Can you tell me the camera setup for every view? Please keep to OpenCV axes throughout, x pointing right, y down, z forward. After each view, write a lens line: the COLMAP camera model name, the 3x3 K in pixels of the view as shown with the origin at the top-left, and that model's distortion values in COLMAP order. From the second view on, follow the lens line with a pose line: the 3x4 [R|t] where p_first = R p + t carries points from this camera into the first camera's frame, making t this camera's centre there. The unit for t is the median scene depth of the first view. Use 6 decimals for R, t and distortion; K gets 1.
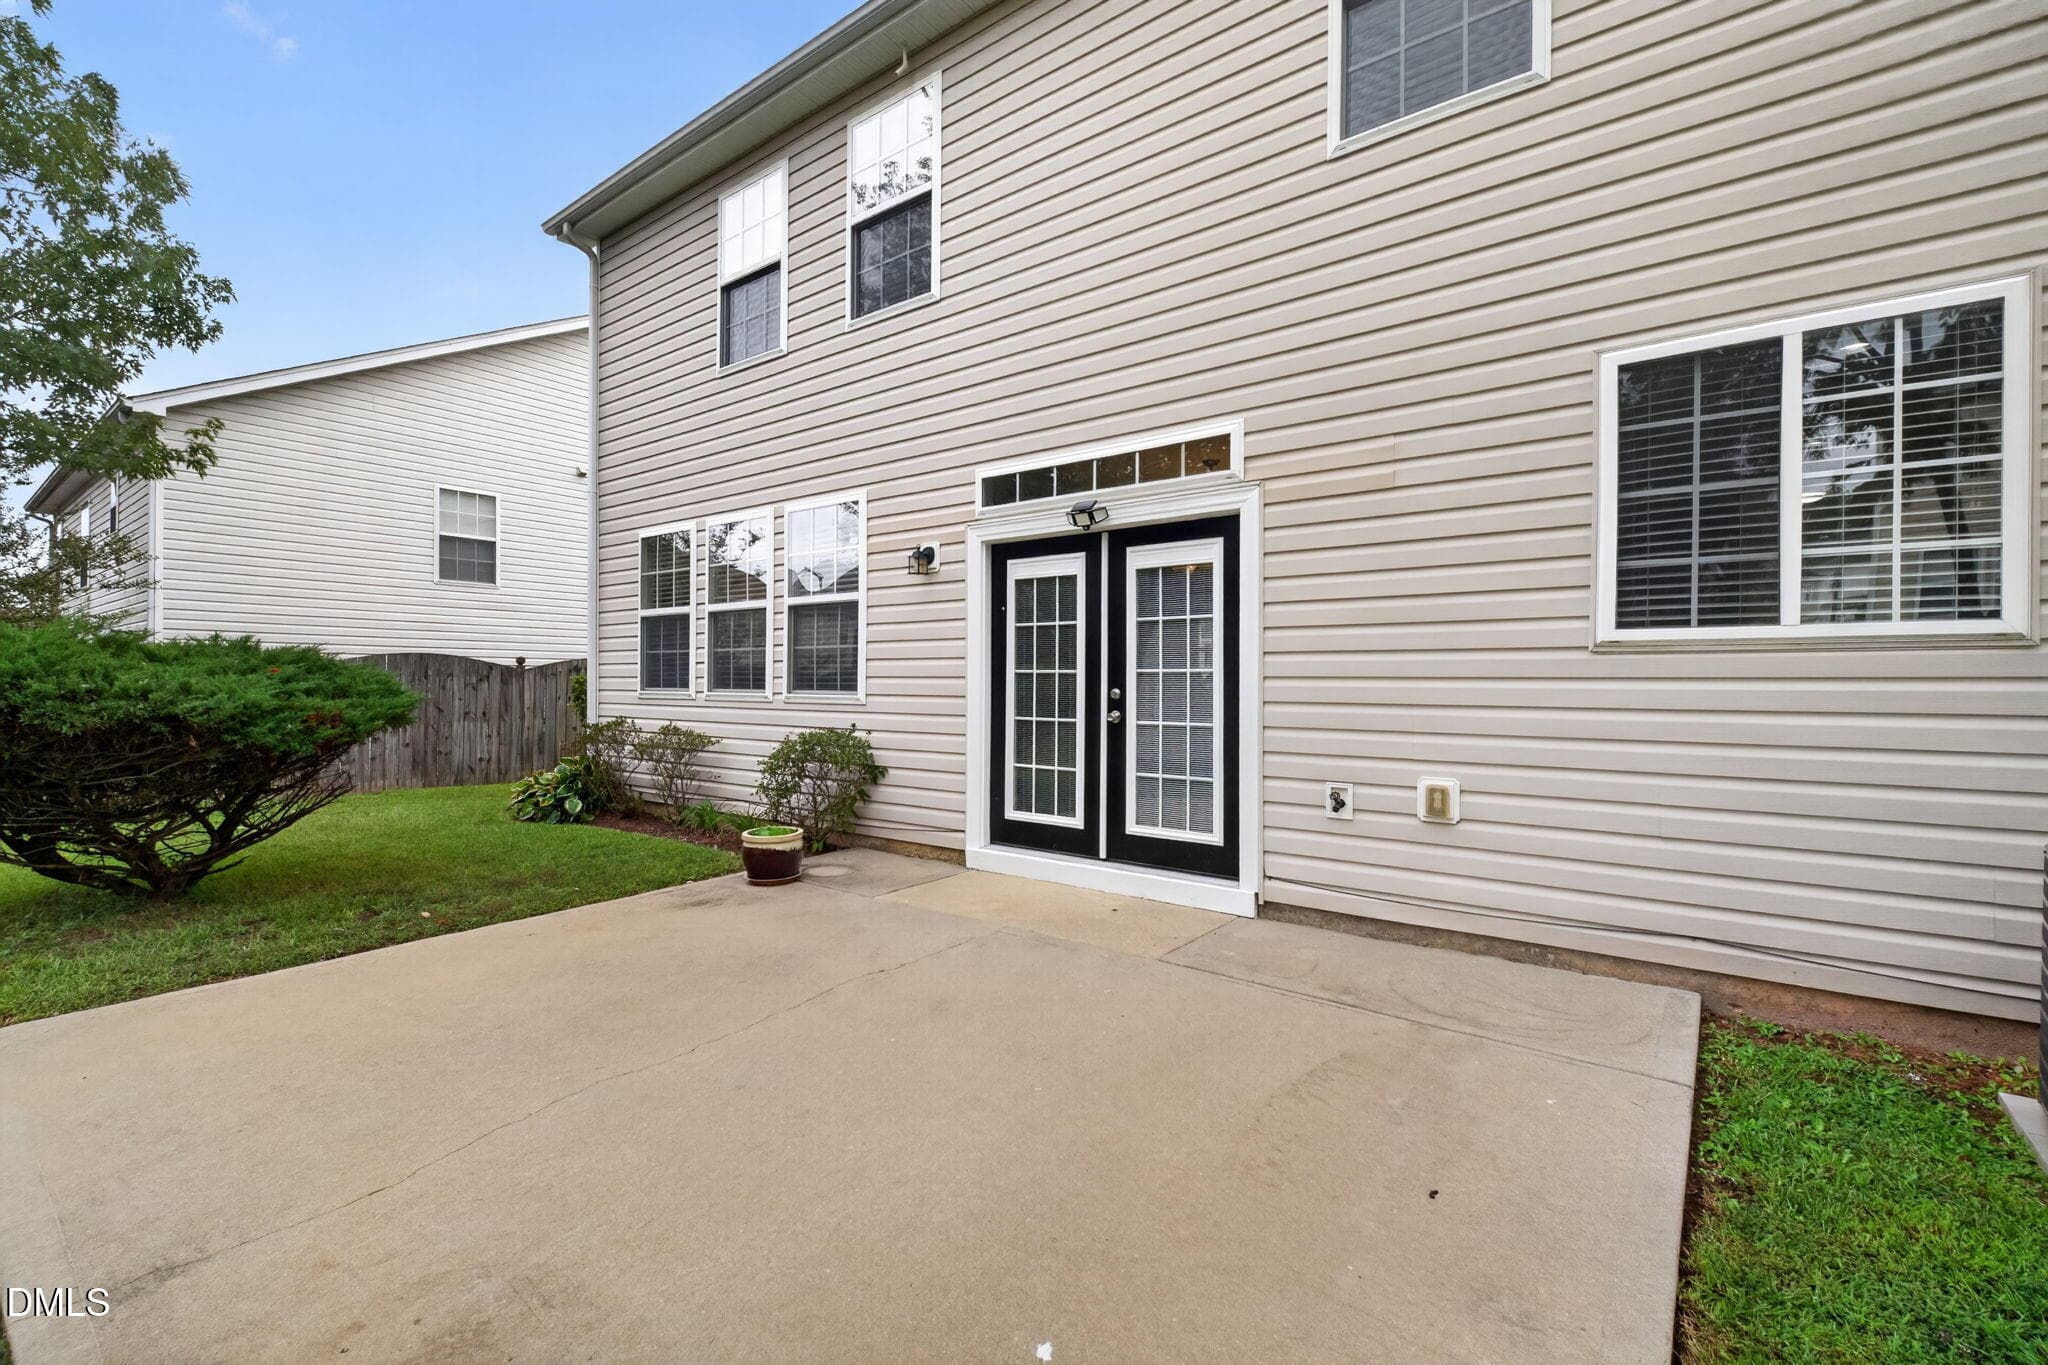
lens RADIAL K [[899.8, 0, 1006.7], [0, 899.8, 679.1], [0, 0, 1]] dist [0.006611, -0.004028]
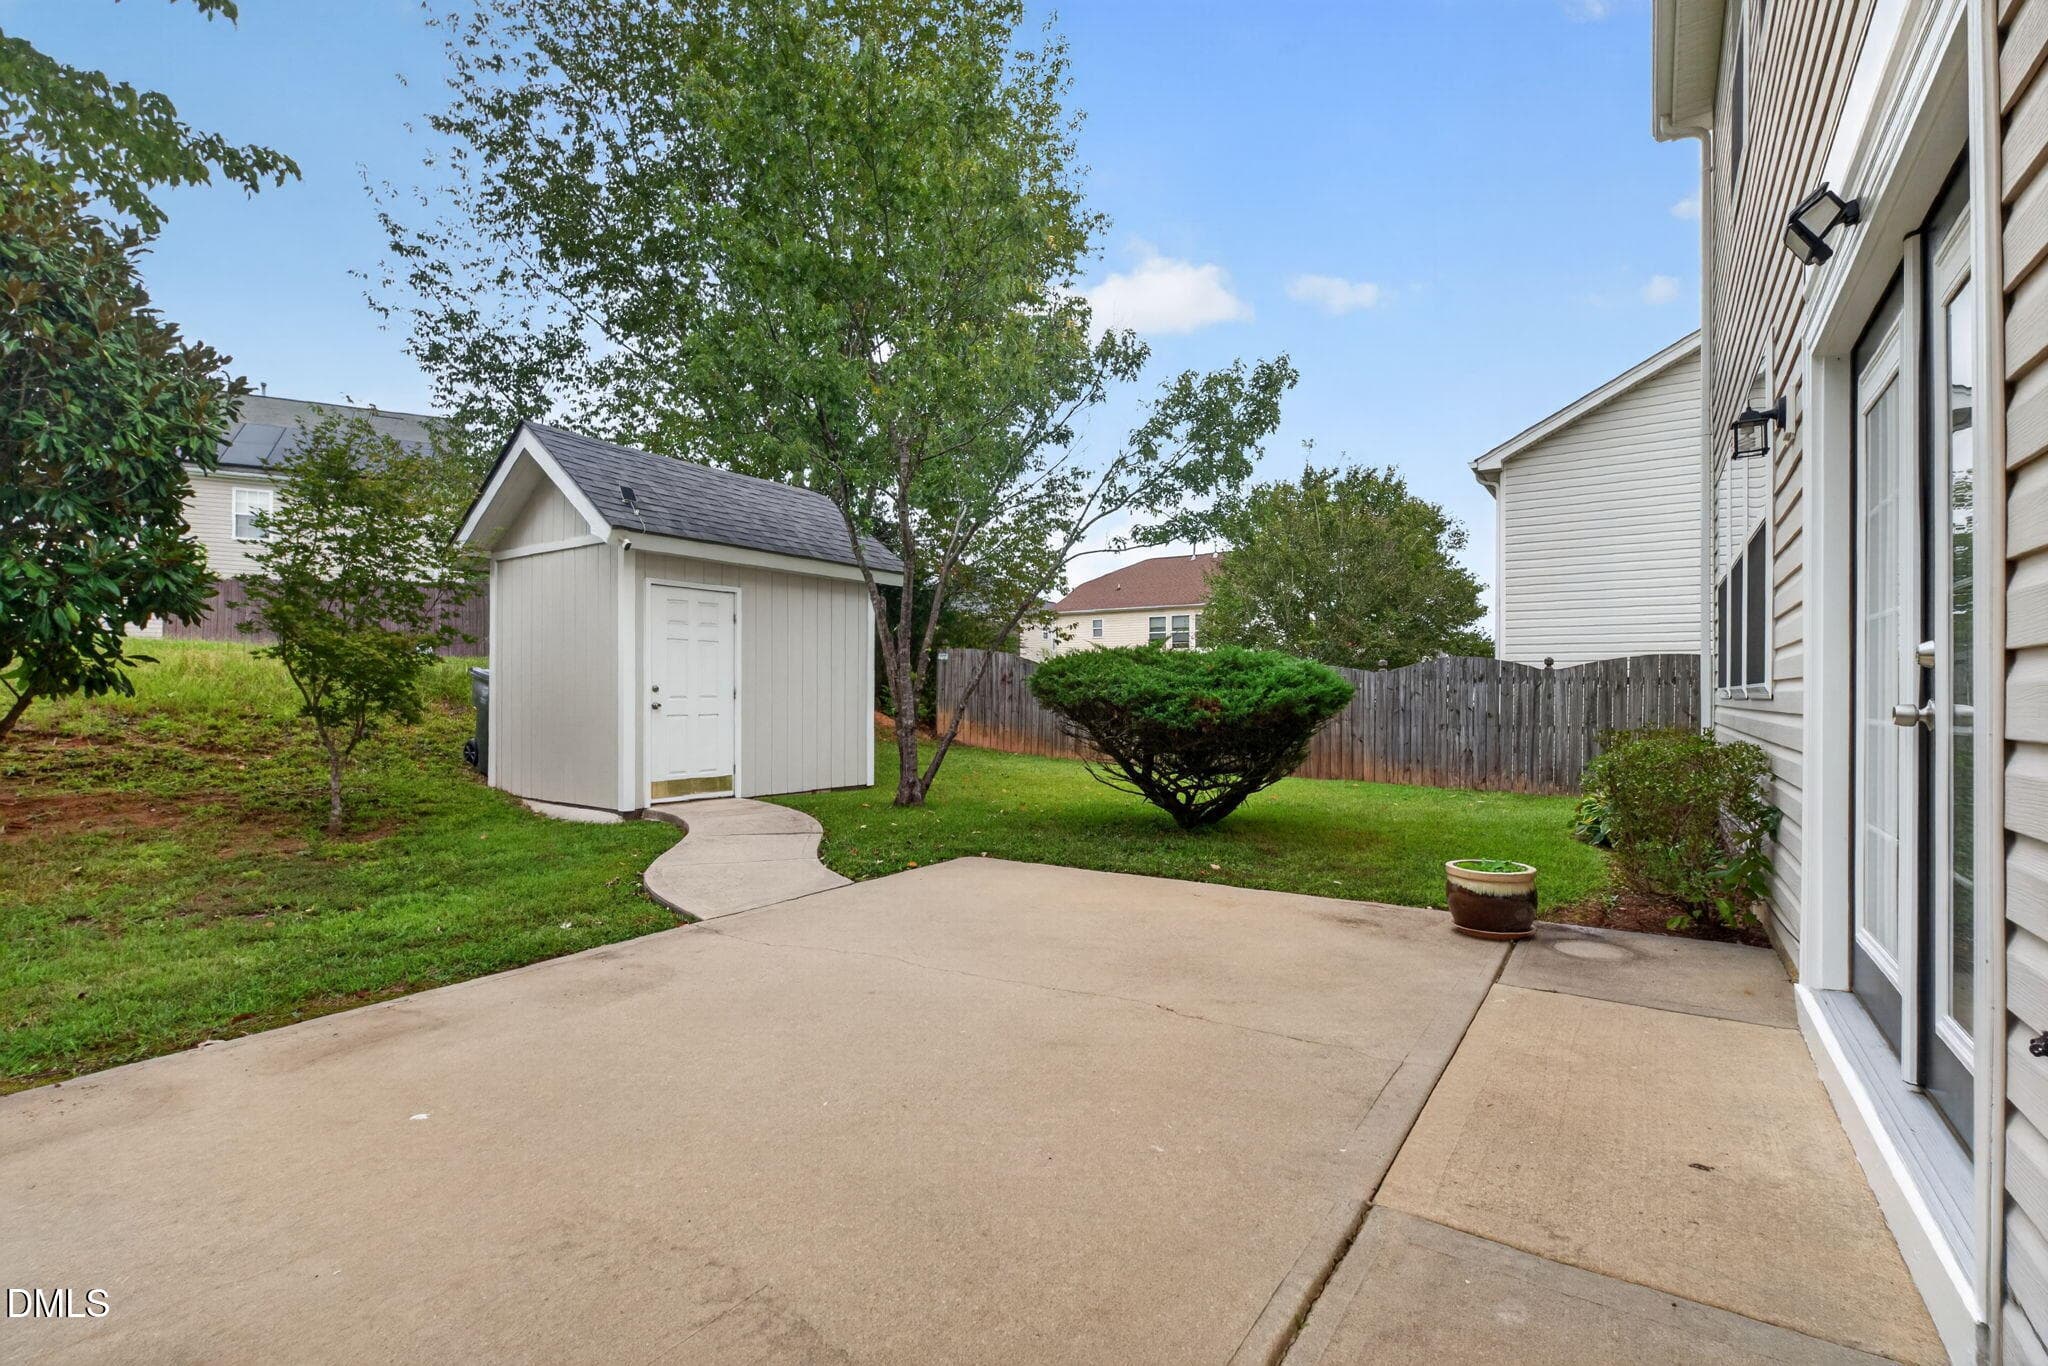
lens RADIAL K [[899.8, 0, 1033.4], [0, 899.8, 689.9], [0, 0, 1]] dist [0.006611, -0.004028]
pose [[0.097137, -0.006852, -0.995247, 0.532145], [-0.011234, 0.999905, -0.007981, 0.035536], [0.995208, 0.011956, 0.097051, 0.643675]]
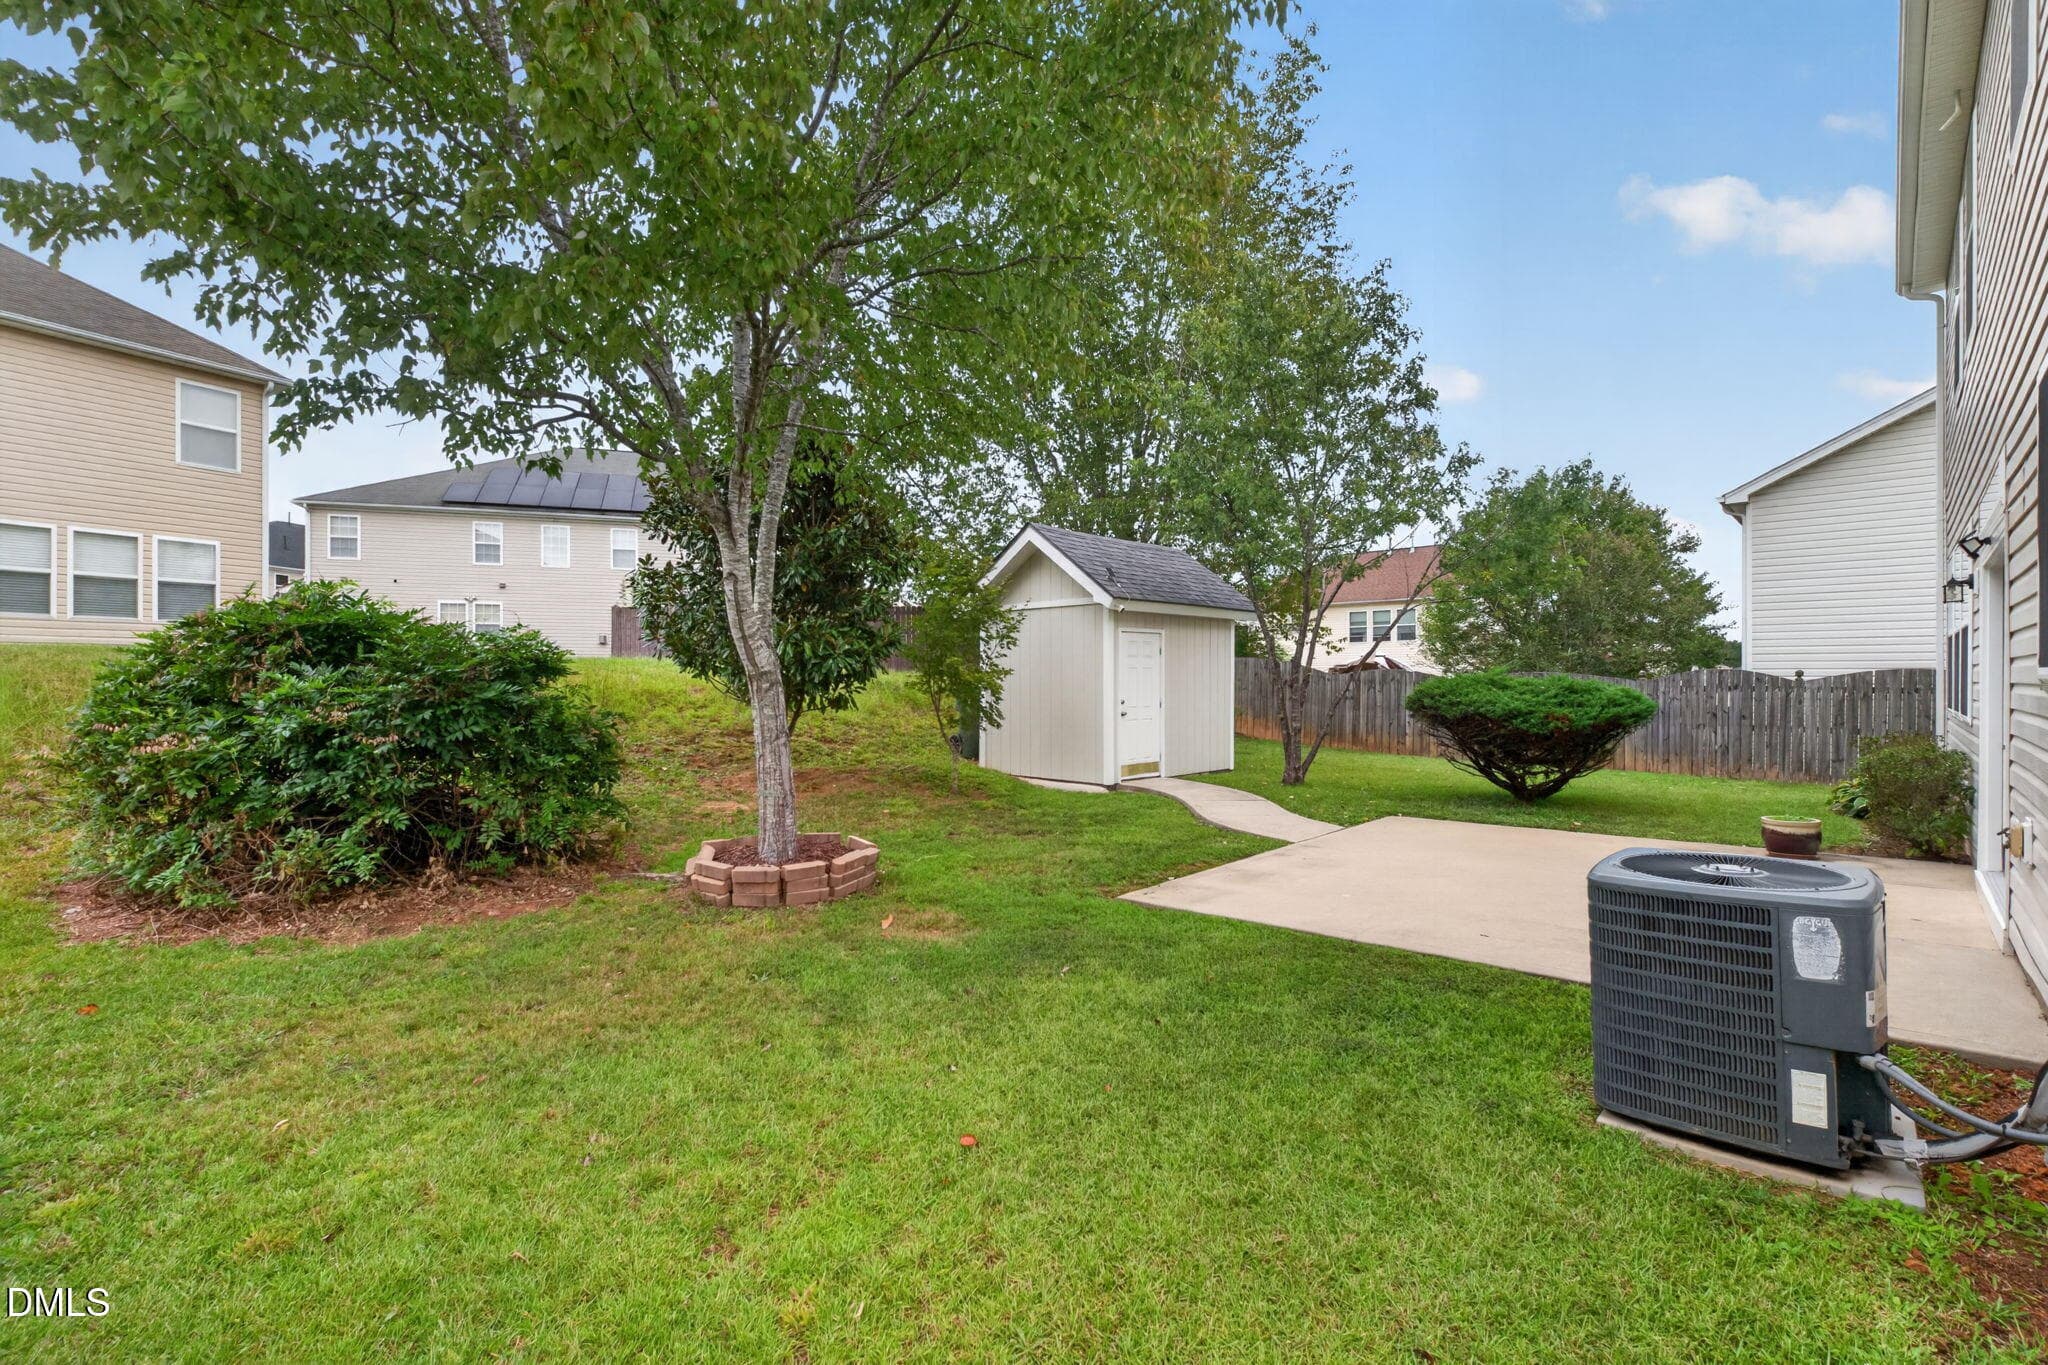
lens RADIAL K [[899.8, 0, 1032.9], [0, 899.8, 680.7], [0, 0, 1]] dist [0.006611, -0.004028]
pose [[-0.064789, -0.000443, -0.997899, 1.309244], [-0.005711, 0.999984, -0.000073, -0.032589], [0.997883, 0.005695, -0.064790, -0.008391]]
